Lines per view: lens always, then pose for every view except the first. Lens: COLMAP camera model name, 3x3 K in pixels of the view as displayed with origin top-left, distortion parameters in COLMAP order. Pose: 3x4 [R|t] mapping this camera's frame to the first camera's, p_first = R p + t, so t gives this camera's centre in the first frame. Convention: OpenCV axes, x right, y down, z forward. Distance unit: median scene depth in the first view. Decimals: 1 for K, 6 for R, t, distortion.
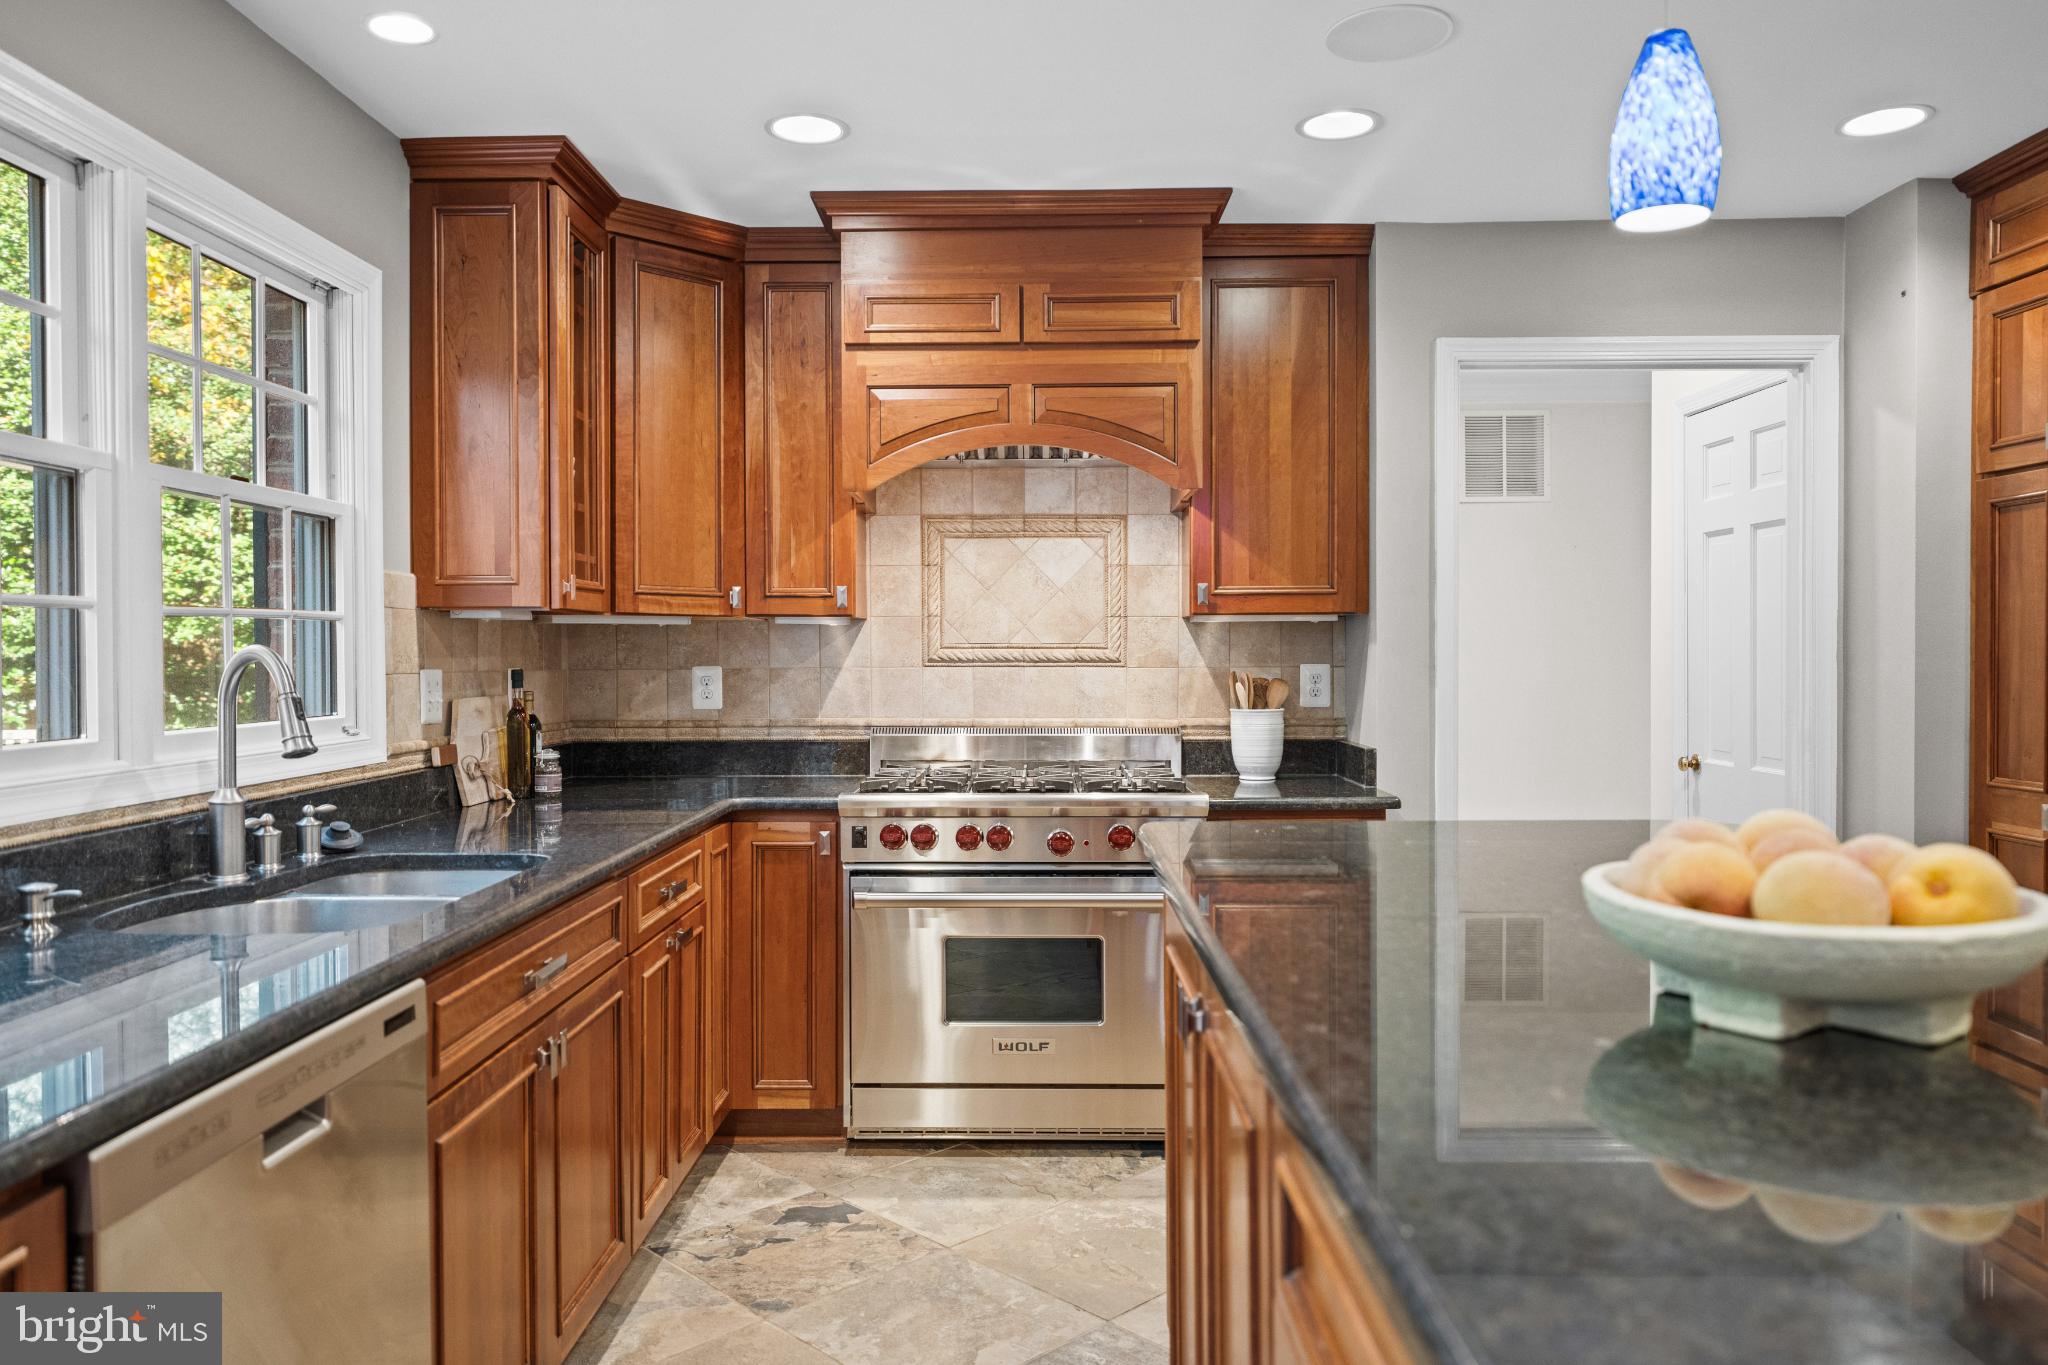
lens RADIAL K [[1351.4, 0, 1022.9], [0, 1351.4, 675.8], [0, 0, 1]] dist [0.022502, 0.000713]
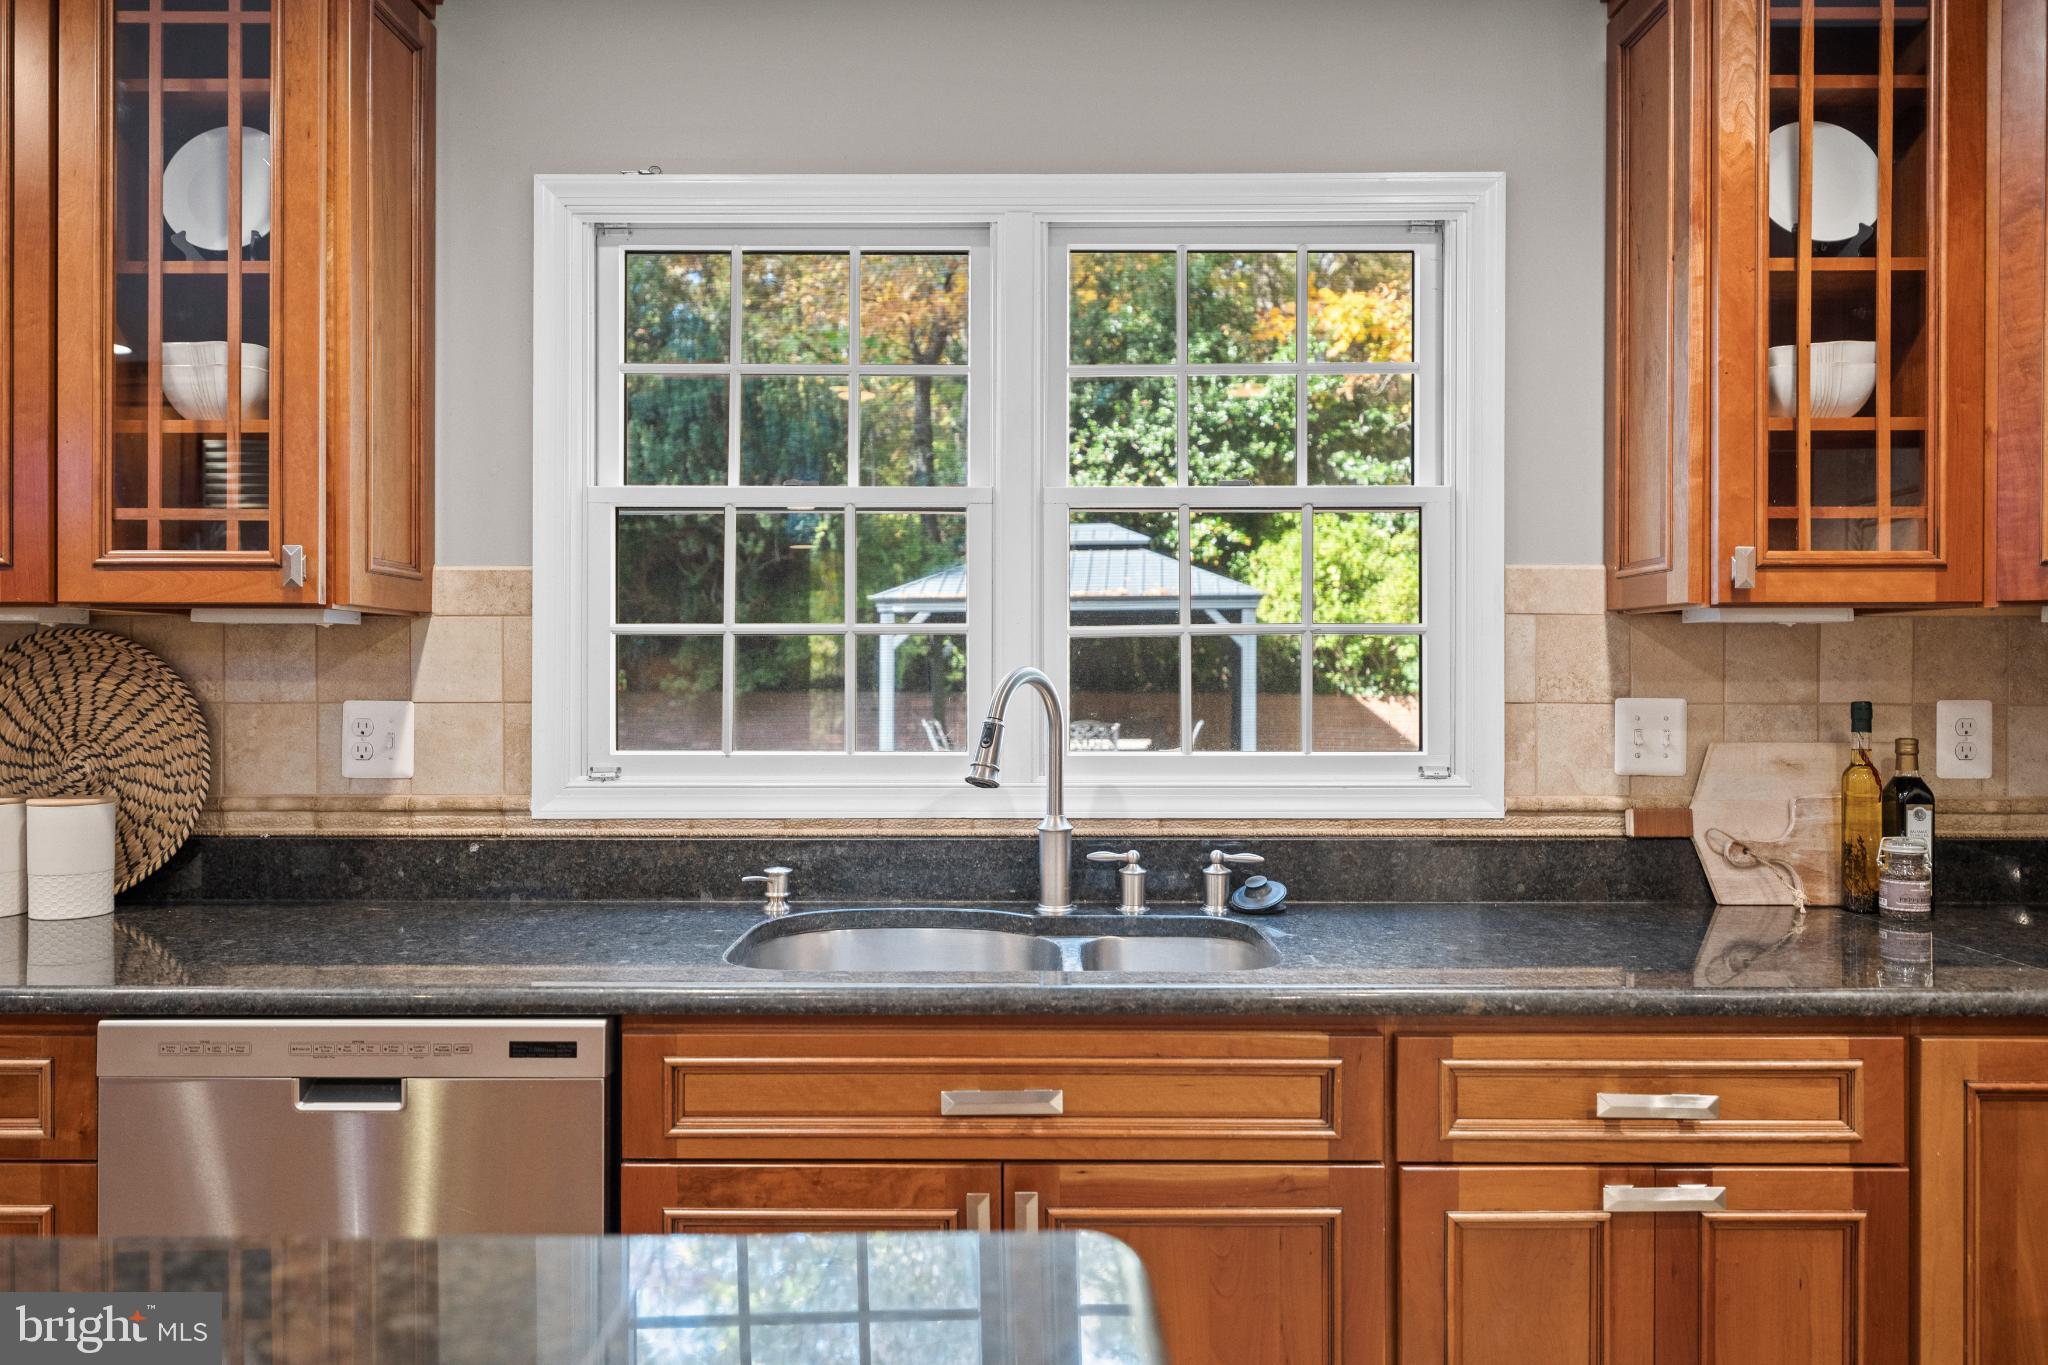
lens RADIAL K [[1351.4, 0, 1026.7], [0, 1351.4, 679.6], [0, 0, 1]] dist [0.022502, 0.000713]
pose [[0.004471, 0.005740, -0.999974, 0.274896], [-0.011860, 0.999913, 0.005687, -0.015233], [0.999920, 0.011834, 0.004539, 0.682368]]
